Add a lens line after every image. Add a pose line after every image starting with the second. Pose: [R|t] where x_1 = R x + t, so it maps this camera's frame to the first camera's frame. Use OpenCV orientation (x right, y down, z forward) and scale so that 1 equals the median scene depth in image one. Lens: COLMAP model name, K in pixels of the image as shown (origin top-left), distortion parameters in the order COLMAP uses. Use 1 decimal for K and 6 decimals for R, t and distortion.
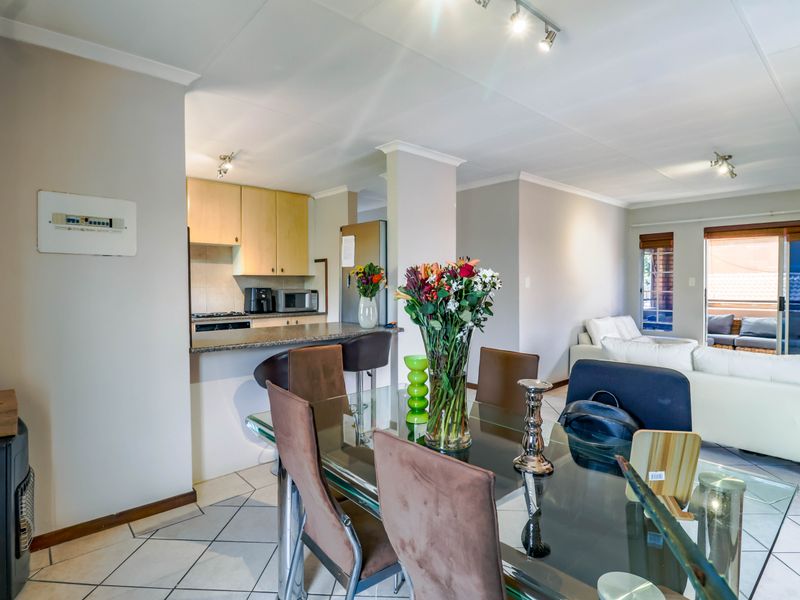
lens RADIAL K [[427.9, 0, 400.0], [0, 427.9, 300.0], [0, 0, 1]] dist [-0.011753, -0.001244]
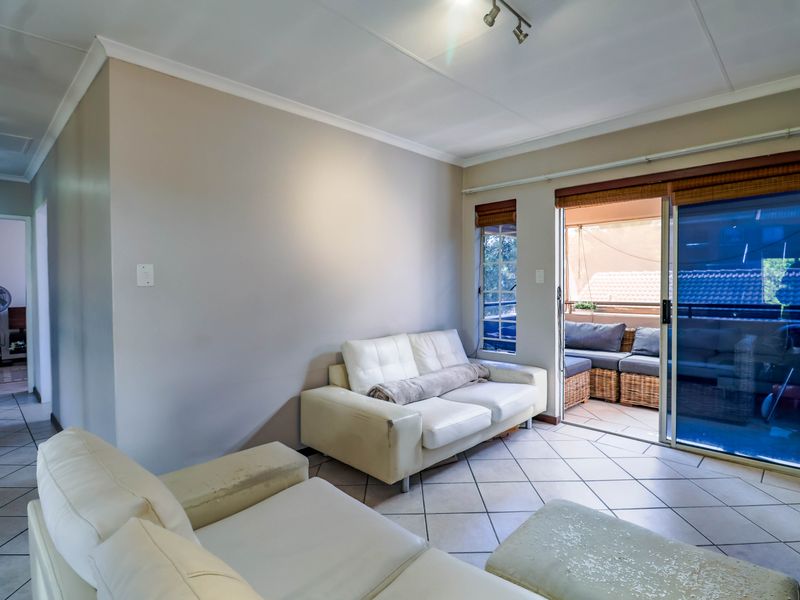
lens RADIAL K [[415.9, 0, 405.0], [0, 415.9, 296.4], [0, 0, 1]] dist [-0.004333, -0.001158]
pose [[0.997008, -0.003235, 0.077234, 0.422076], [0.003647, 0.999980, -0.005186, -0.010396], [-0.077216, 0.005453, 0.996999, 0.386544]]
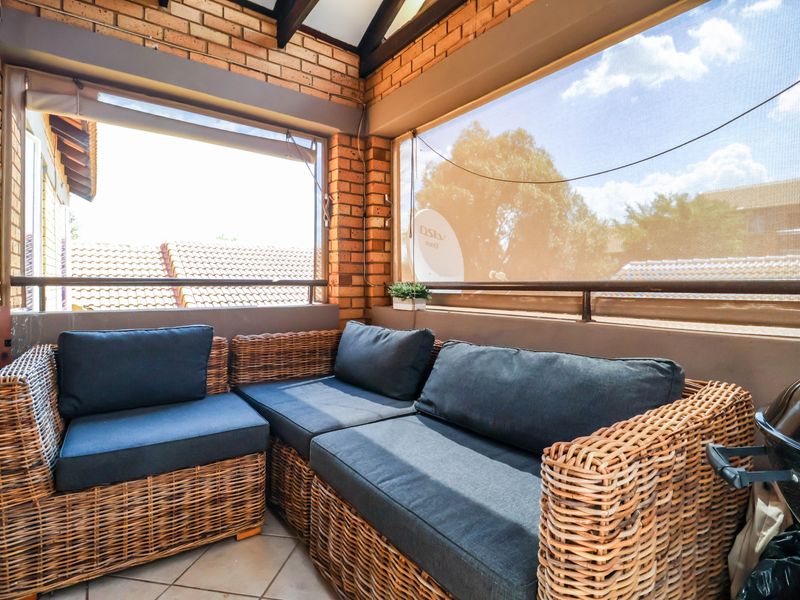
lens RADIAL K [[415.9, 0, 405.0], [0, 415.9, 296.4], [0, 0, 1]] dist [-0.004333, -0.001158]
pose [[0.996020, 0.014073, -0.088010, 0.919324], [-0.014388, 0.999892, -0.002941, 0.013520], [0.087959, 0.004195, 0.996115, 0.825326]]
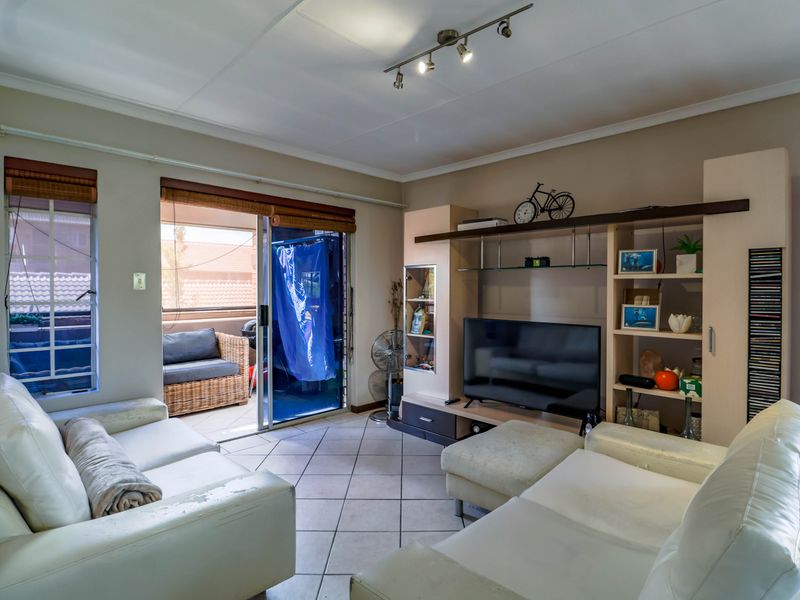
lens RADIAL K [[433.1, 0, 410.8], [0, 433.1, 292.3], [0, 0, 1]] dist [0.000399, -0.000121]
pose [[-0.065034, -0.006610, 0.997861, 0.160250], [0.031037, 0.999481, 0.008643, -0.023584], [-0.997400, 0.031533, -0.064795, 0.693295]]
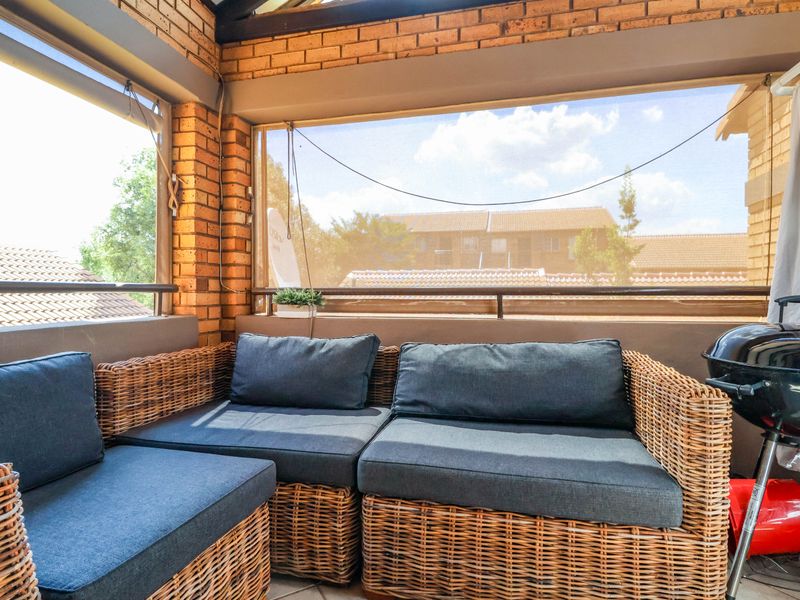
lens RADIAL K [[427.9, 0, 400.0], [0, 427.9, 300.0], [0, 0, 1]] dist [-0.011753, -0.001244]
pose [[0.824320, -0.001266, 0.566123, 0.731560], [0.010343, 0.999864, -0.012824, 0.015518], [-0.566030, 0.016427, 0.824221, 0.864946]]
